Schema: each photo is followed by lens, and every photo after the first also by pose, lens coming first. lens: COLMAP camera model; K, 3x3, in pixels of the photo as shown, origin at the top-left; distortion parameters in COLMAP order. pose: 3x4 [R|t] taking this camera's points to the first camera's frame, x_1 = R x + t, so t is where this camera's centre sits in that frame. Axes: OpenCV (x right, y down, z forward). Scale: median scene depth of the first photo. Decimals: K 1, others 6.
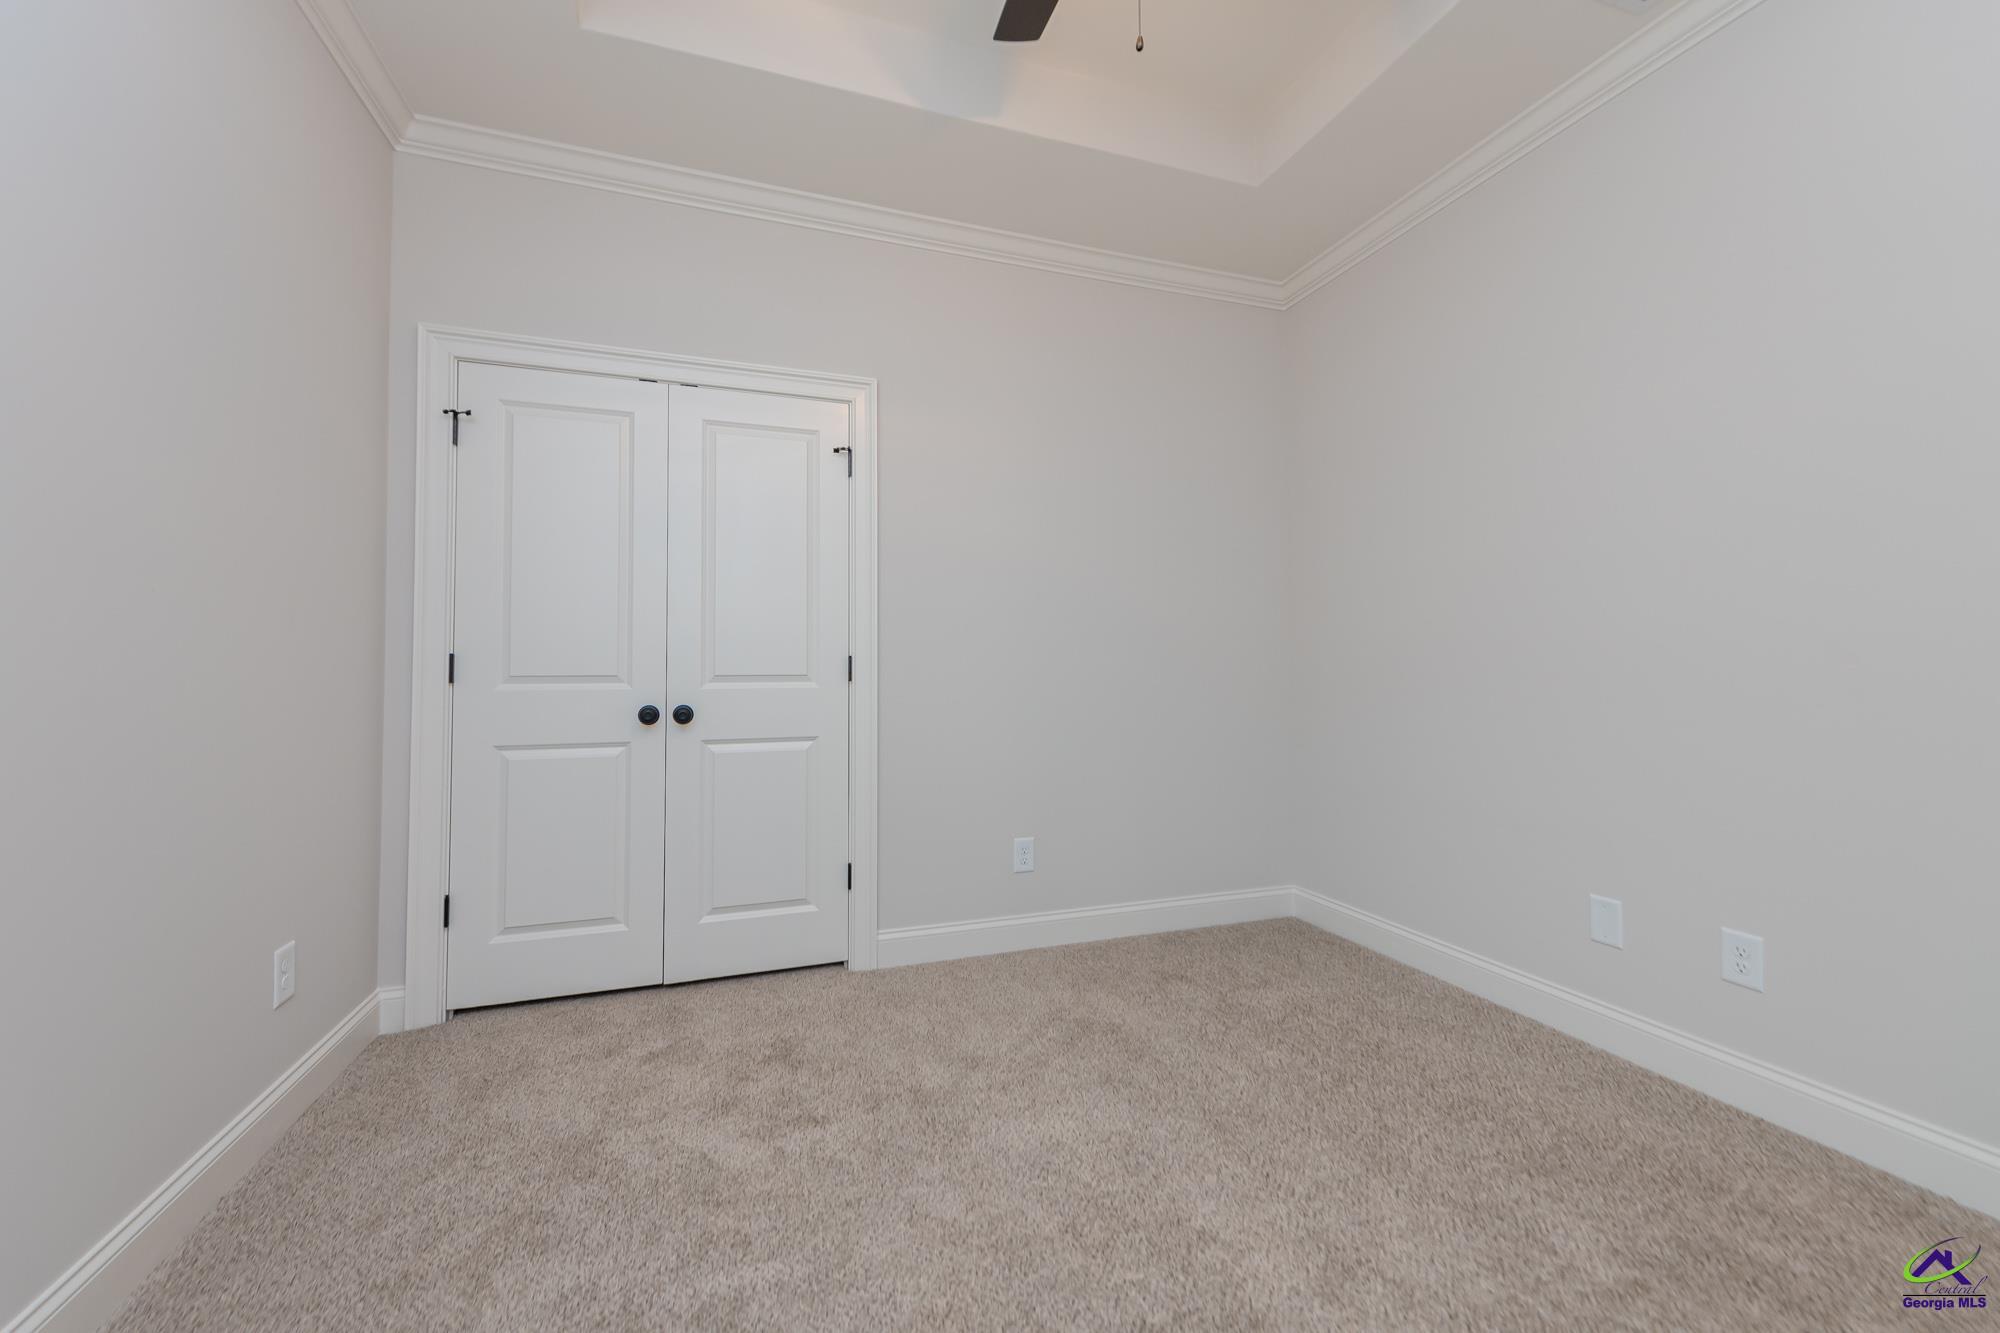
lens RADIAL K [[785.1, 0, 1007.1], [0, 785.1, 645.4], [0, 0, 1]] dist [-0.000743, -0.000047]
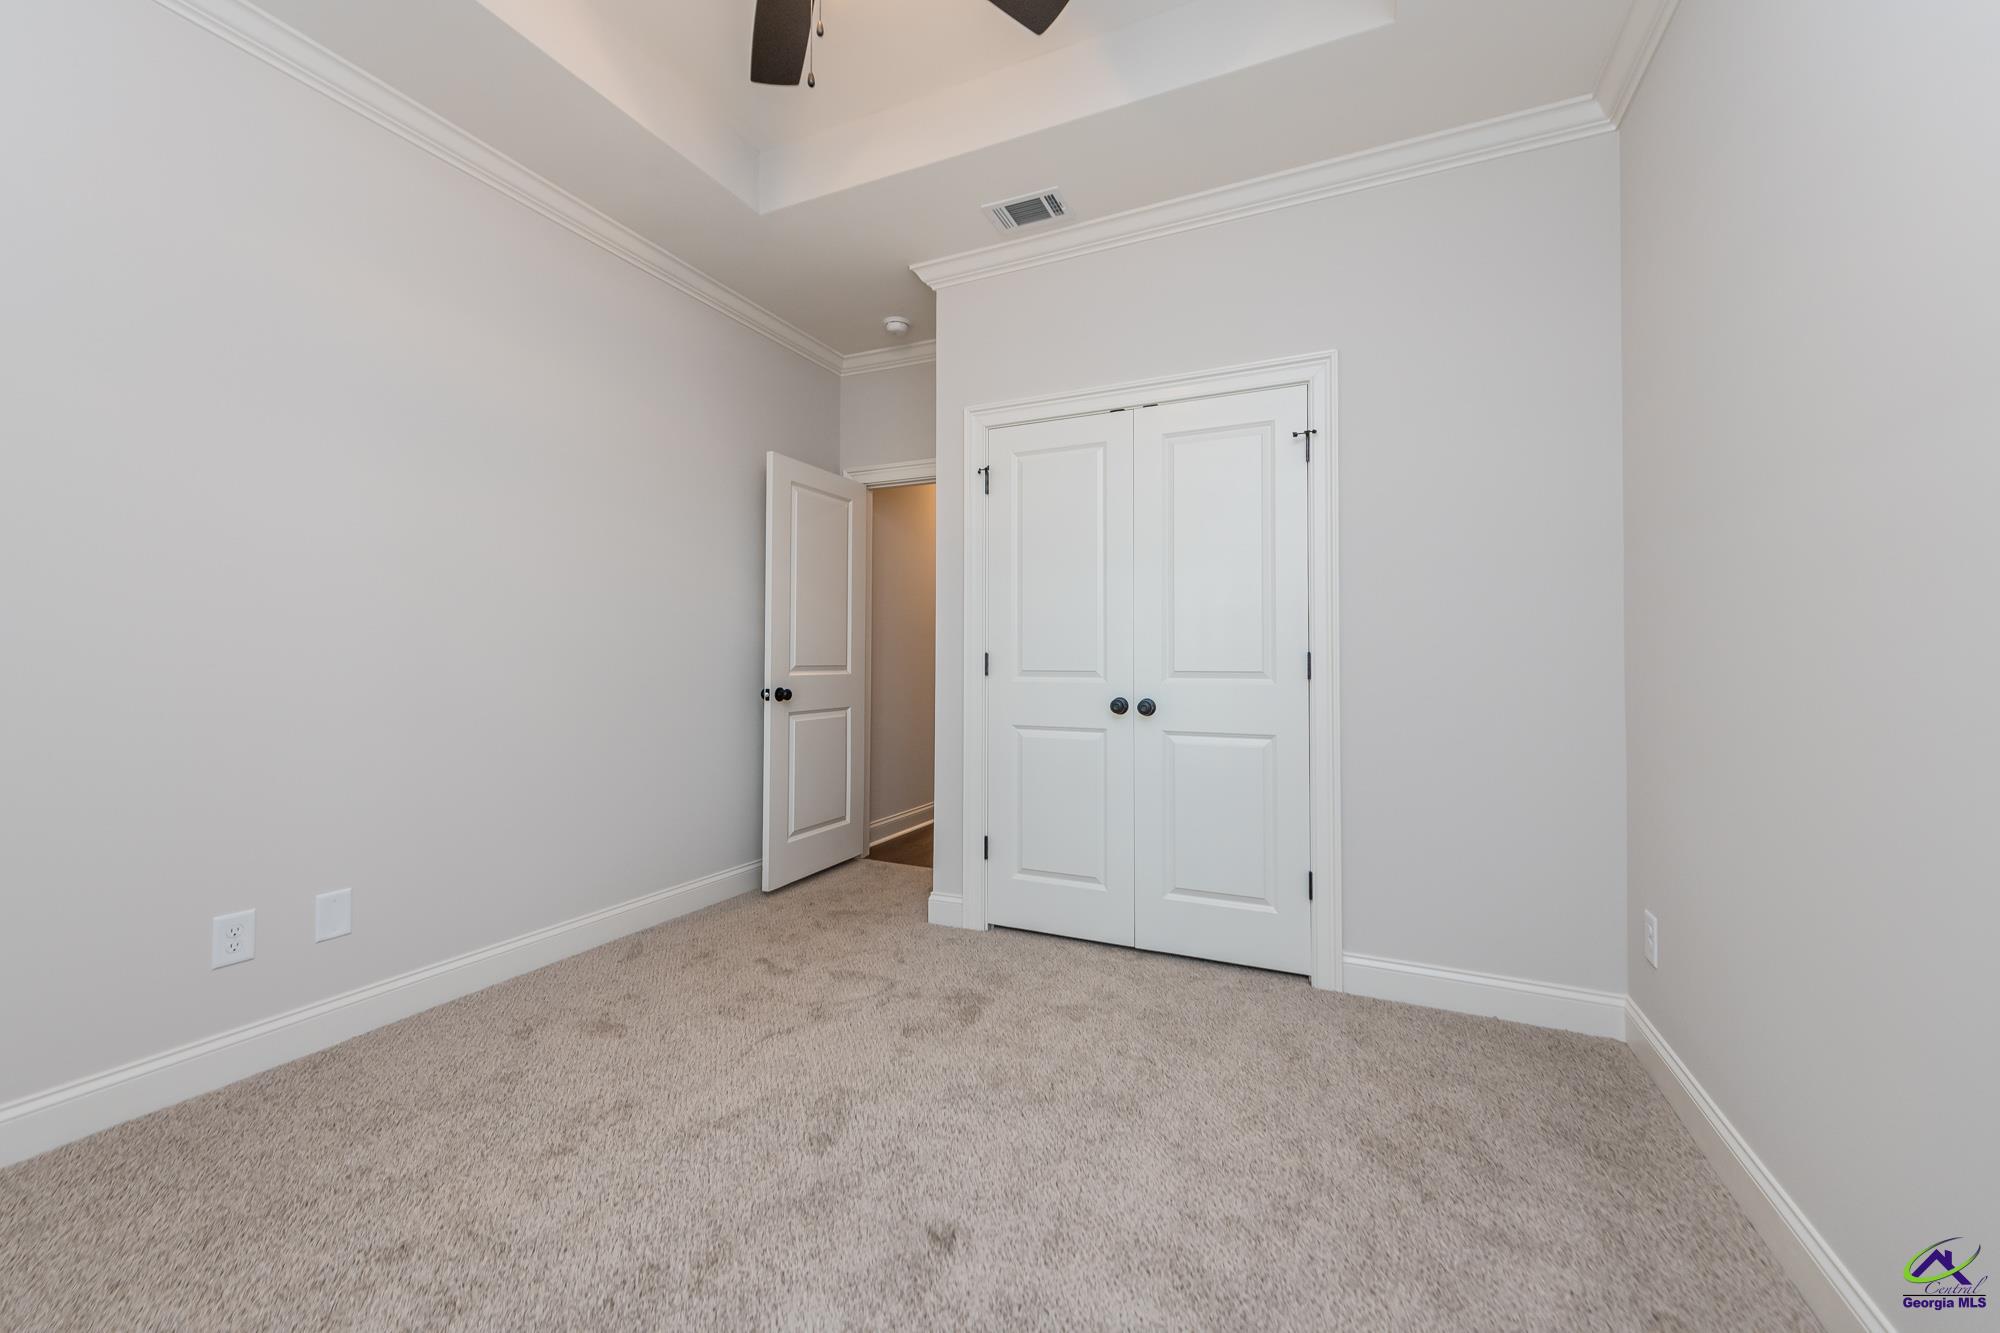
lens RADIAL K [[785.1, 0, 1007.1], [0, 785.1, 645.4], [0, 0, 1]] dist [-0.000743, -0.000047]
pose [[0.706877, -0.014018, -0.707197, 0.228193], [0.017017, 0.999851, -0.002810, 0.002242], [0.707132, -0.010048, 0.707011, 0.085711]]
